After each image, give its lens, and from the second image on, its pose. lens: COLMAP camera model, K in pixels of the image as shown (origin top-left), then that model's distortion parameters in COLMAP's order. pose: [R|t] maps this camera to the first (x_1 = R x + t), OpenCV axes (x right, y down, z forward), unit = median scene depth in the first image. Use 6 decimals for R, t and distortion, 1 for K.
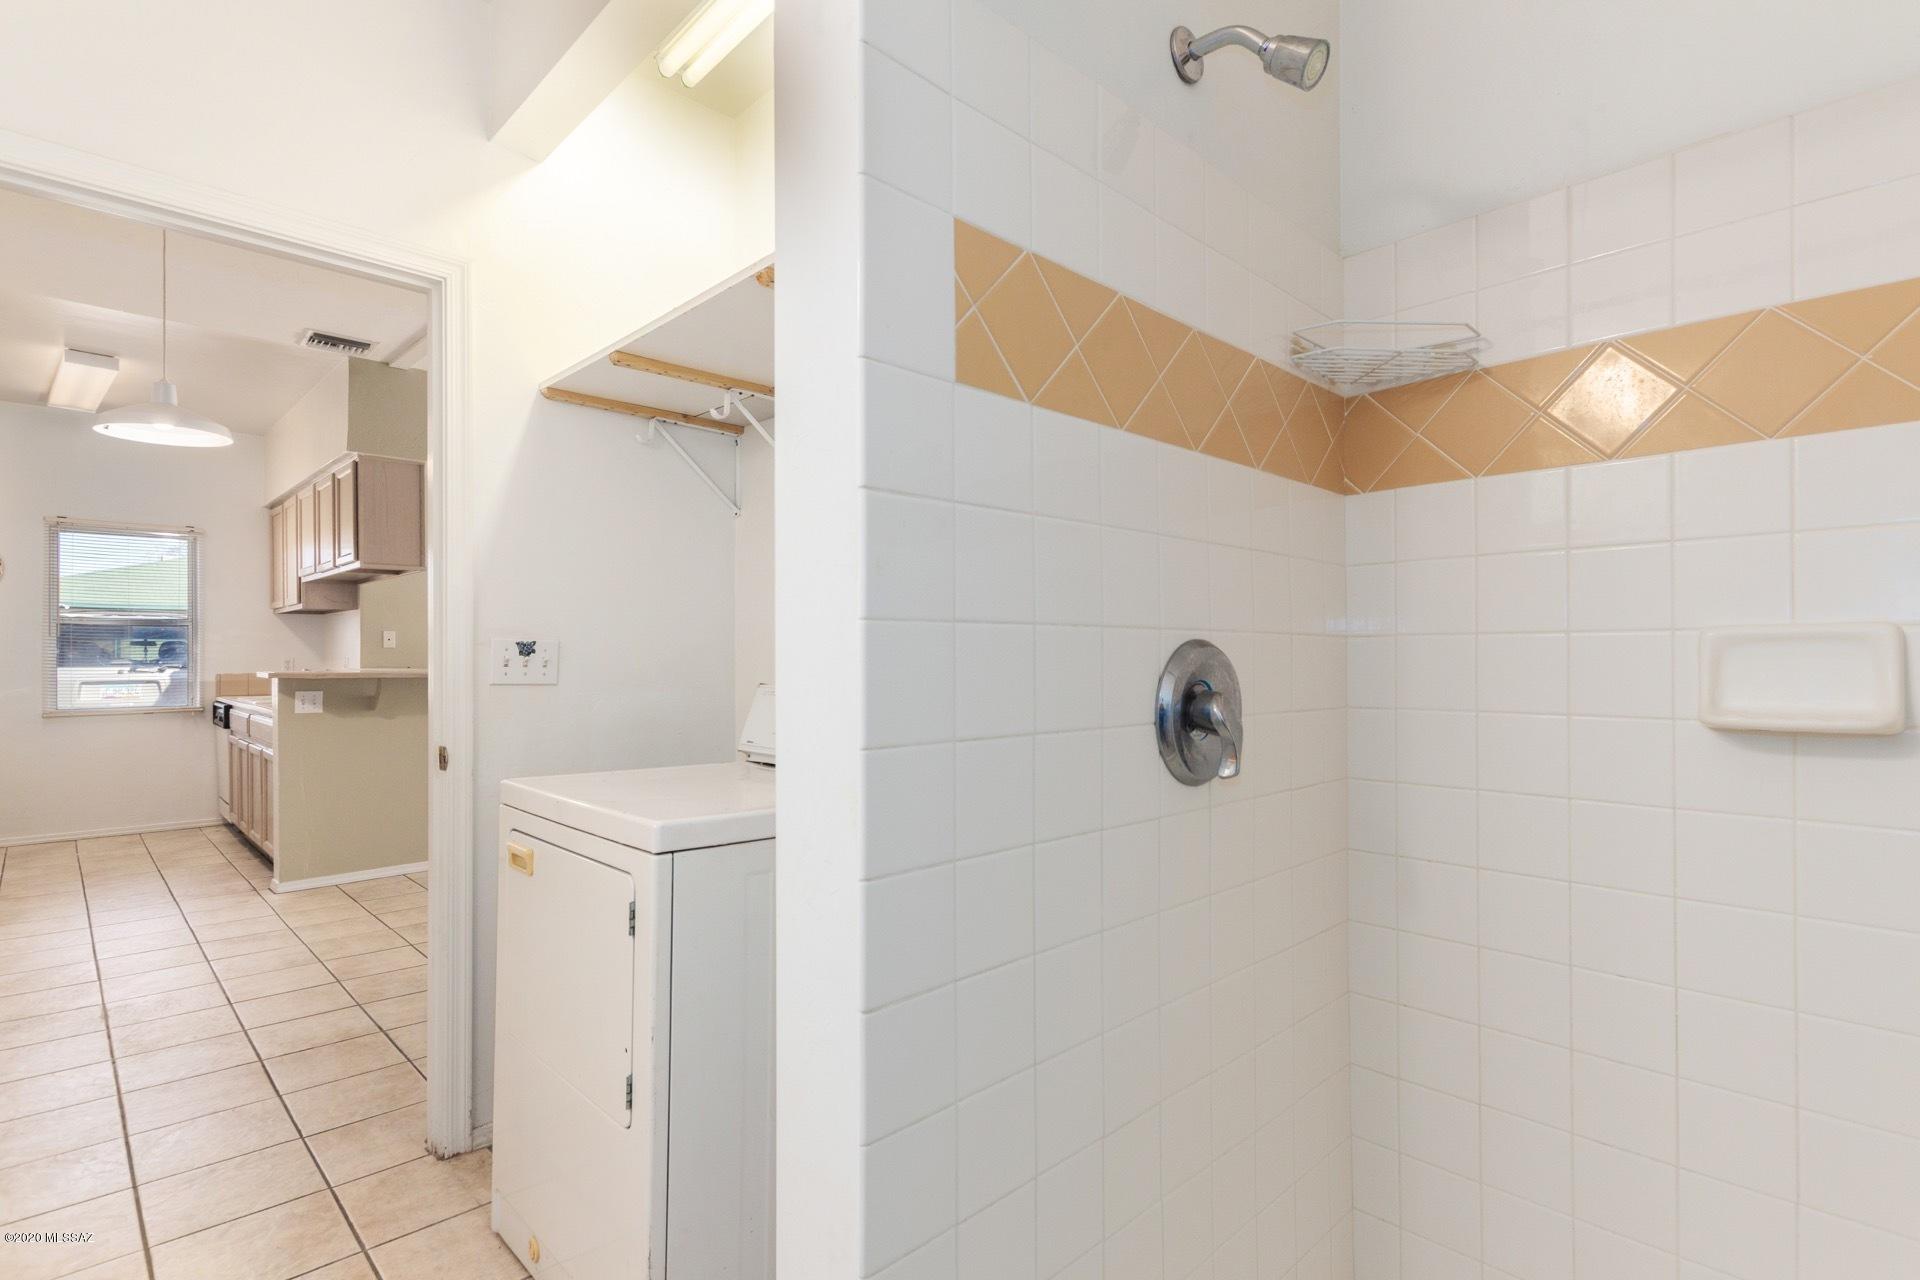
lens RADIAL K [[923.2, 0, 955.4], [0, 923.2, 648.3], [0, 0, 1]] dist [0.013764, -0.004098]
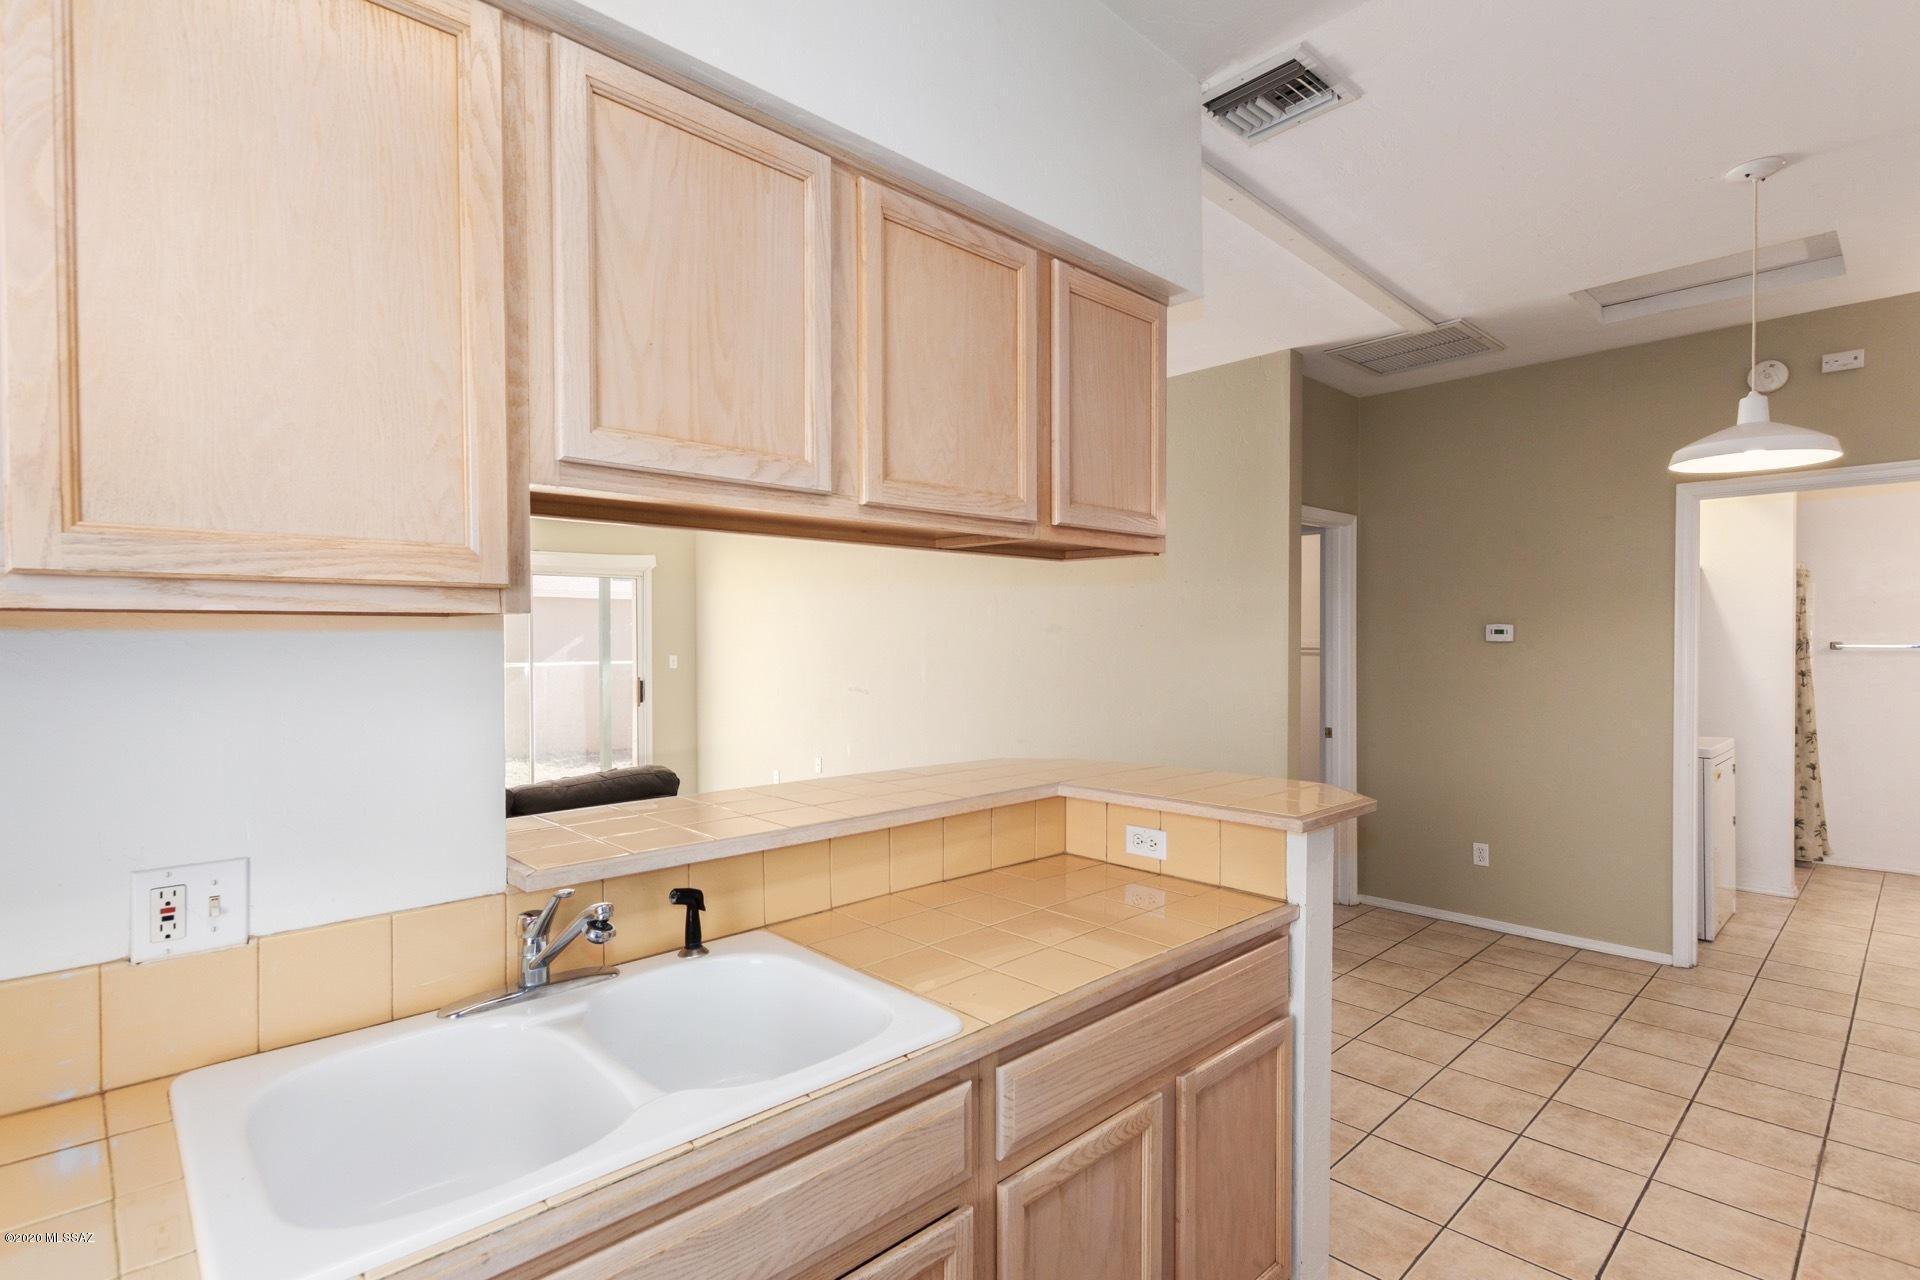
lens RADIAL K [[923.2, 0, 952.5], [0, 923.2, 647.7], [0, 0, 1]] dist [0.013764, -0.004098]
pose [[0.013731, -0.007159, 0.999880, -0.986472], [-0.006284, 0.999954, 0.007246, -0.041144], [-0.999886, -0.006382, 0.013685, 0.992538]]
